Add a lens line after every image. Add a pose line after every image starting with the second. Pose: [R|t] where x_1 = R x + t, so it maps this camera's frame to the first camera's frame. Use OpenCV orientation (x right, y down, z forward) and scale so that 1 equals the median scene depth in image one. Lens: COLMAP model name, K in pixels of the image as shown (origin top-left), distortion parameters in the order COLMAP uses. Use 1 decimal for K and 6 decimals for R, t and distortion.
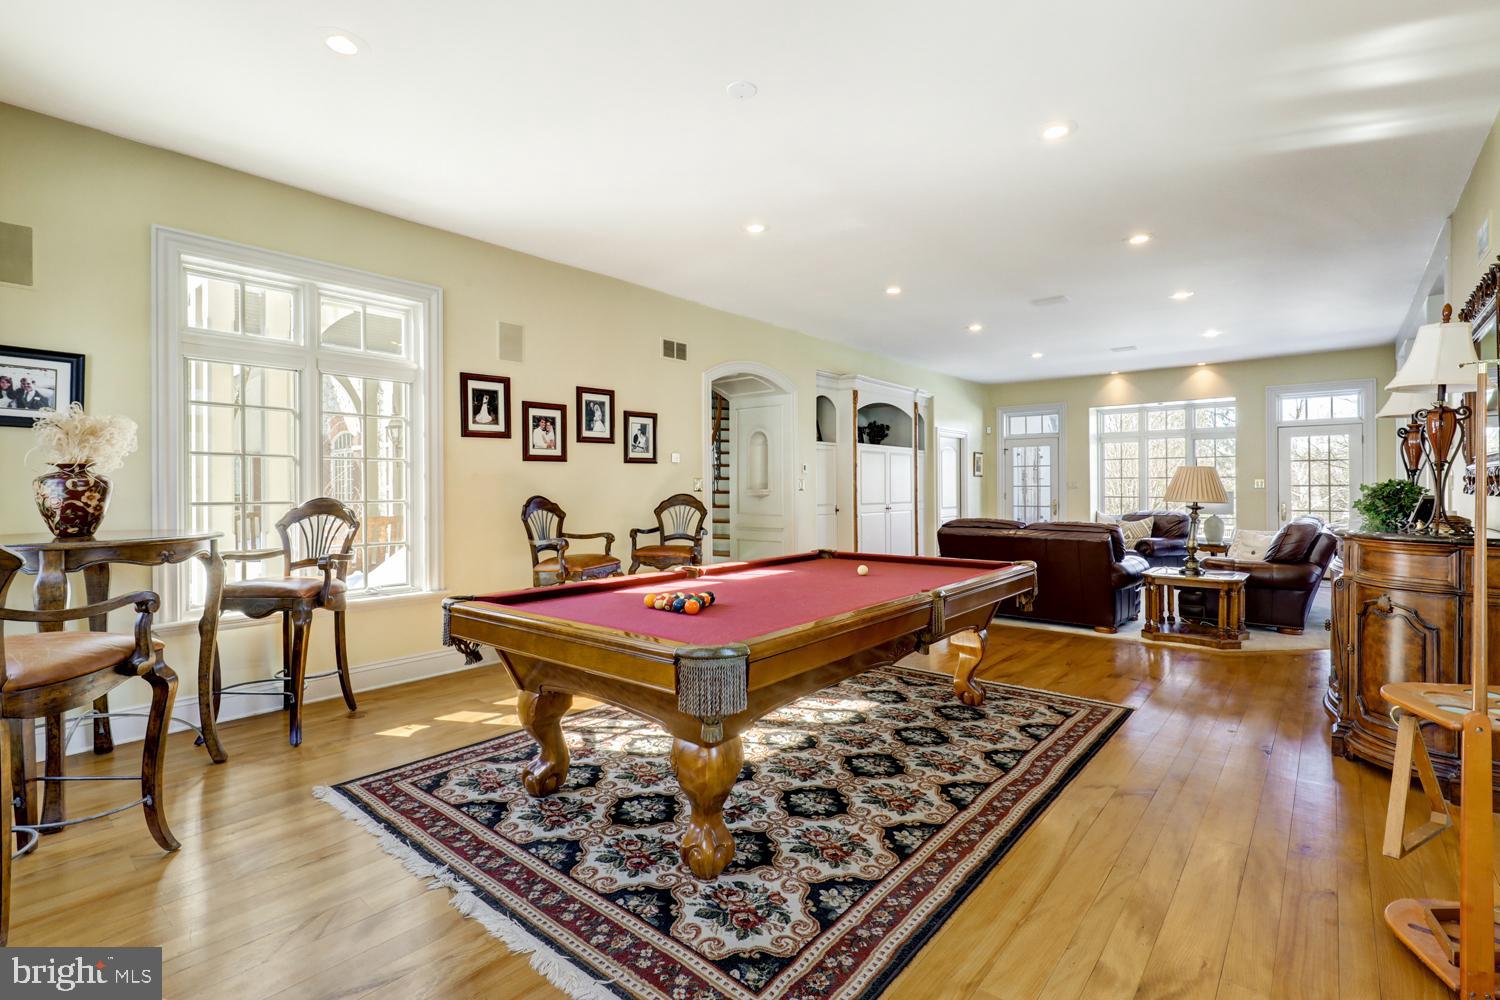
lens RADIAL K [[683.6, 0, 741.1], [0, 683.6, 500.3], [0, 0, 1]] dist [0.003242, 0.000271]
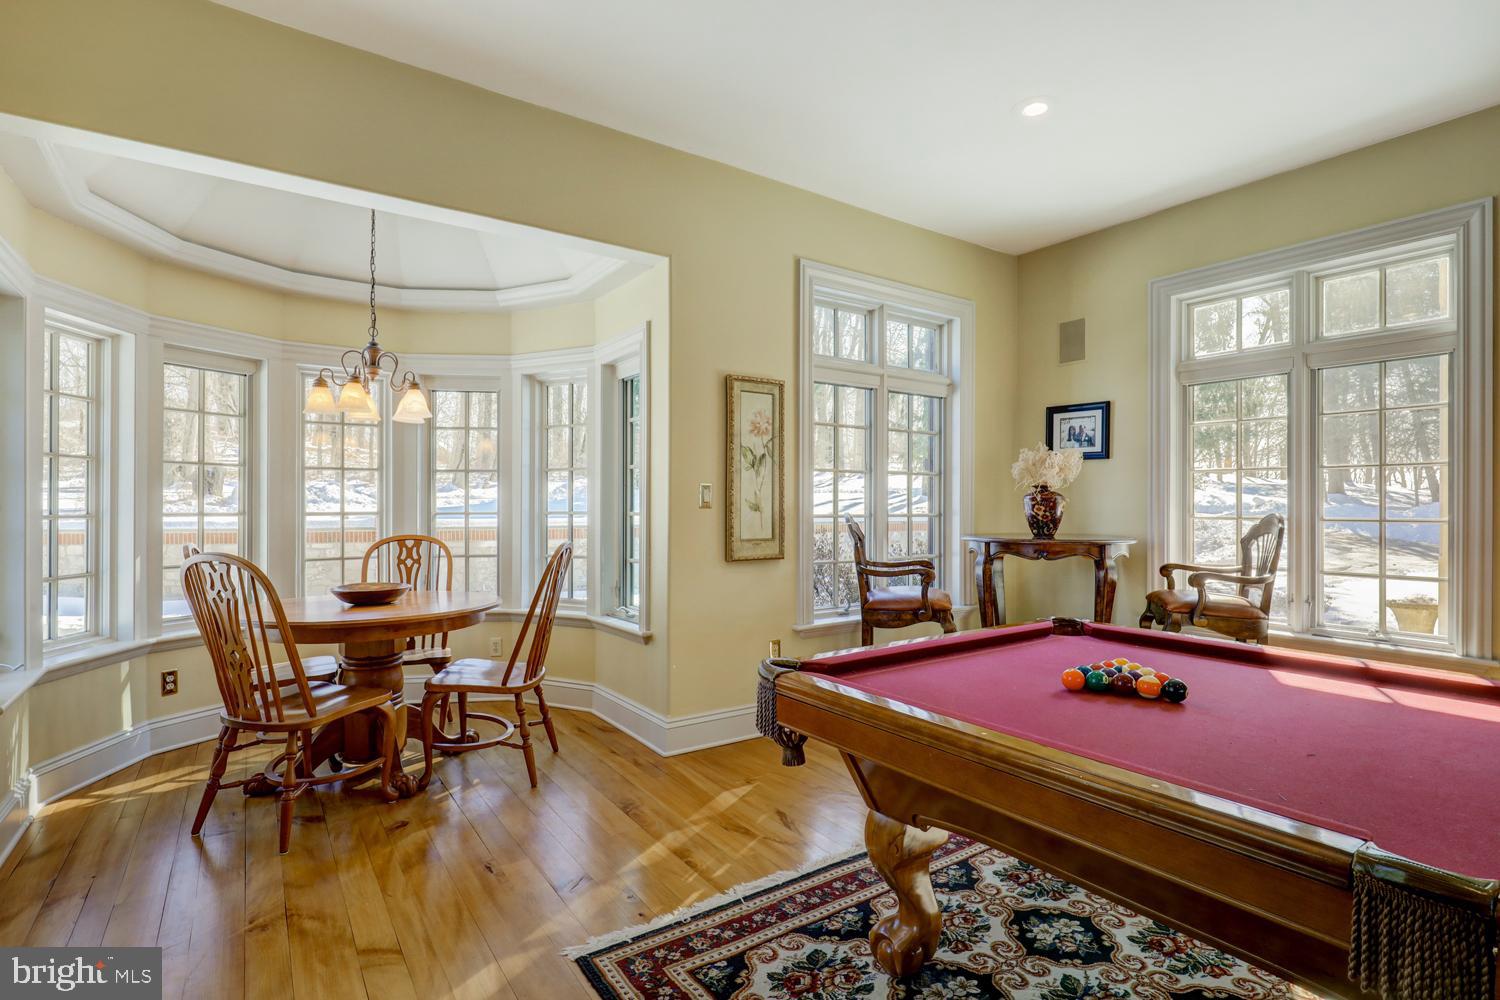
lens RADIAL K [[722.9, 0, 754.6], [0, 722.9, 498.0], [0, 0, 1]] dist [0.011941, 0.000105]
pose [[-0.229328, -0.013706, -0.973253, 0.425788], [-0.027635, 0.999589, -0.007566, 0.001198], [0.972957, 0.025160, -0.229612, 0.521977]]
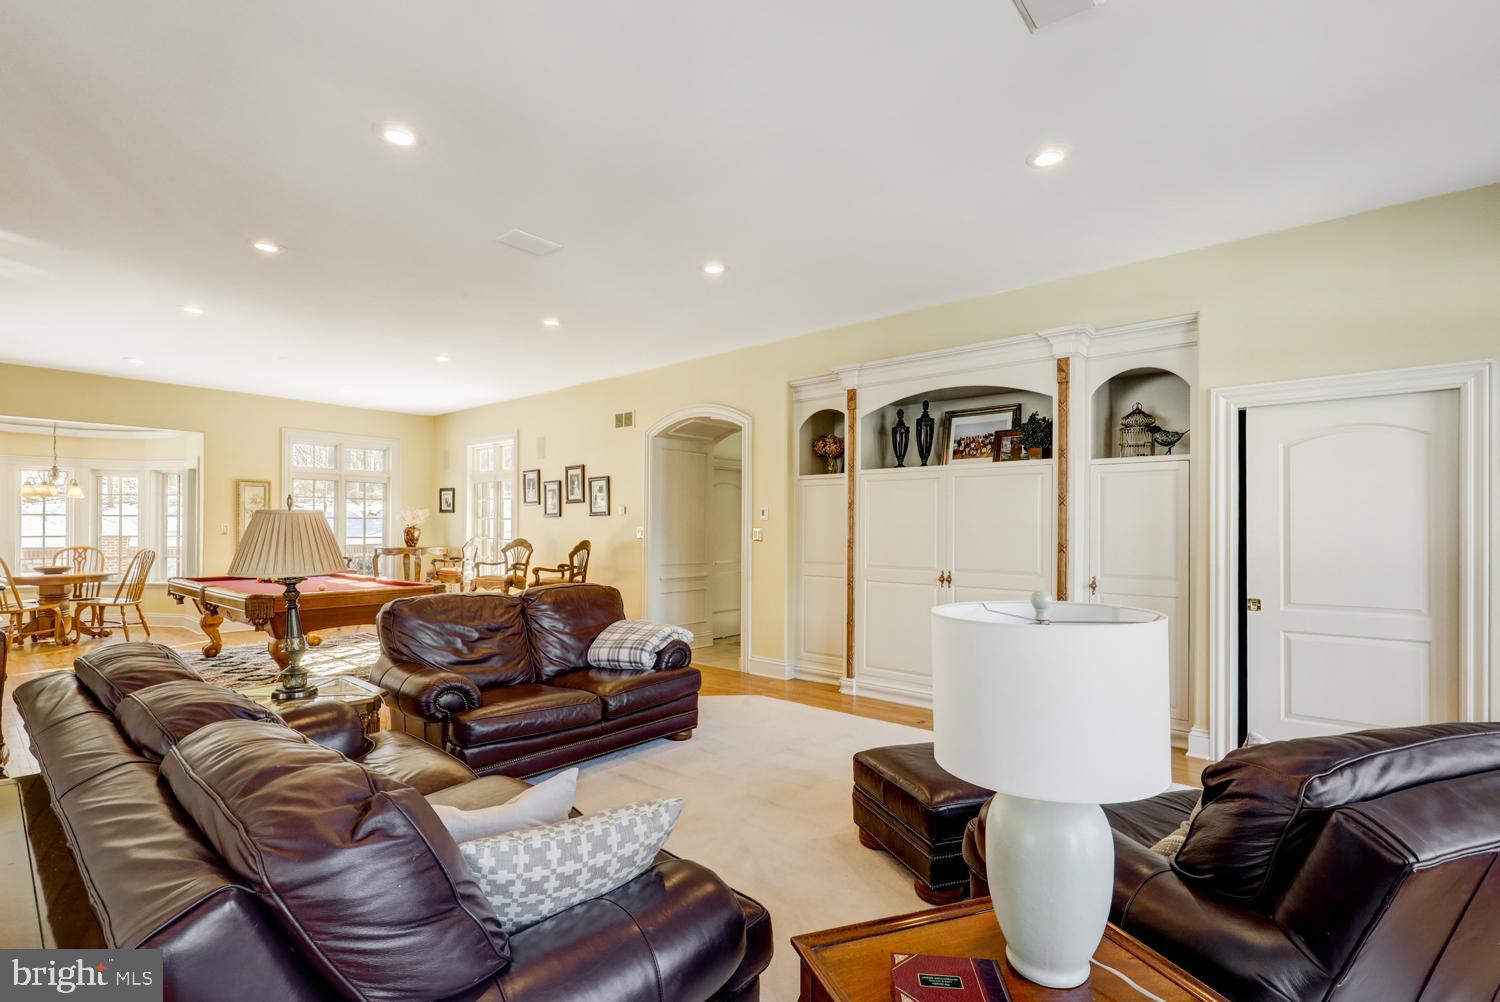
lens RADIAL K [[683.6, 0, 742.0], [0, 683.6, 525.3], [0, 0, 1]] dist [0.003242, 0.000271]
pose [[0.010491, -0.018216, -0.999779, 1.627702], [-0.031215, 0.999341, -0.018535, -0.029303], [0.999458, 0.031403, 0.009915, 1.778641]]
